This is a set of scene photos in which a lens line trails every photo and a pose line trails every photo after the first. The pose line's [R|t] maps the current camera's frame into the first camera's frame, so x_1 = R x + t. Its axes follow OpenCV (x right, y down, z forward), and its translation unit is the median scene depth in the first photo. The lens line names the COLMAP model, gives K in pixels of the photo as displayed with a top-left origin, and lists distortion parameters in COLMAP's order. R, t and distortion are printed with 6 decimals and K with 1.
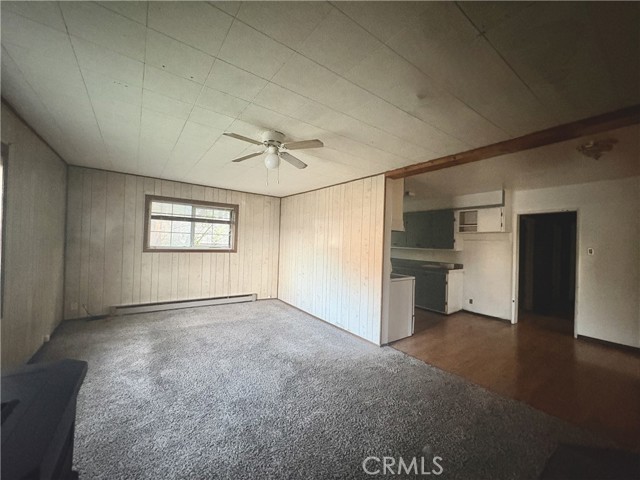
lens RADIAL K [[255.1, 0, 320.0], [0, 255.1, 240.0], [0, 0, 1]] dist [-0.000600, 0.000417]
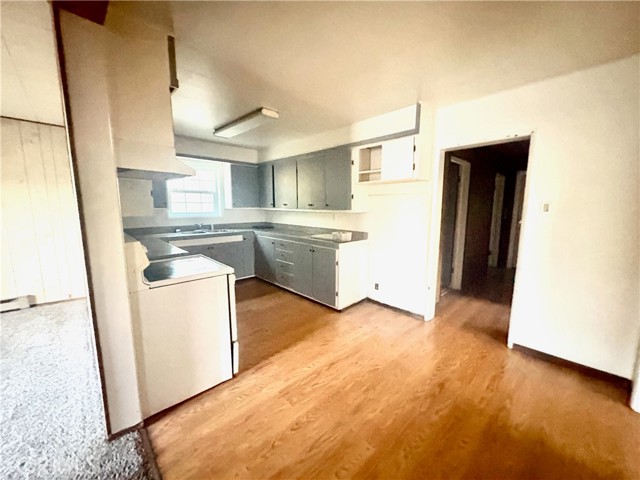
lens RADIAL K [[254.6, 0, 321.7], [0, 254.6, 238.0], [0, 0, 1]] dist [-0.000810, 0.000027]
pose [[0.990477, -0.043385, 0.130661, 0.394199], [0.024788, 0.989738, 0.140727, 0.015782], [-0.135426, -0.136148, 0.981389, 0.404187]]
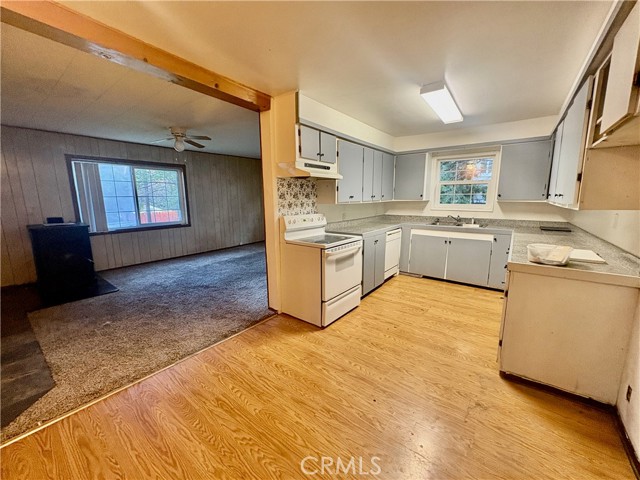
lens RADIAL K [[255.1, 0, 320.0], [0, 255.1, 240.0], [0, 0, 1]] dist [-0.000600, 0.000417]
pose [[0.285891, 0.128891, -0.949555, 0.803372], [0.013909, 0.990250, 0.138602, 0.033845], [0.958161, -0.052832, 0.281311, 0.660231]]
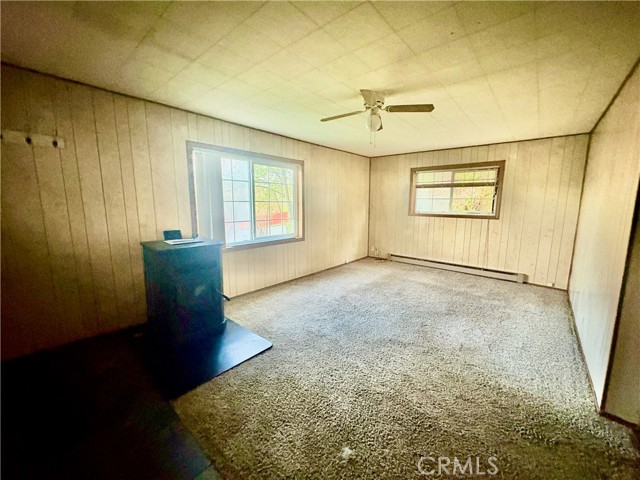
lens RADIAL K [[255.1, 0, 320.0], [0, 255.1, 240.0], [0, 0, 1]] dist [-0.000600, 0.000417]
pose [[0.222575, 0.107682, -0.968950, 0.392495], [0.003552, 0.993785, 0.111258, 0.022523], [0.974909, -0.028205, 0.220809, 0.268447]]
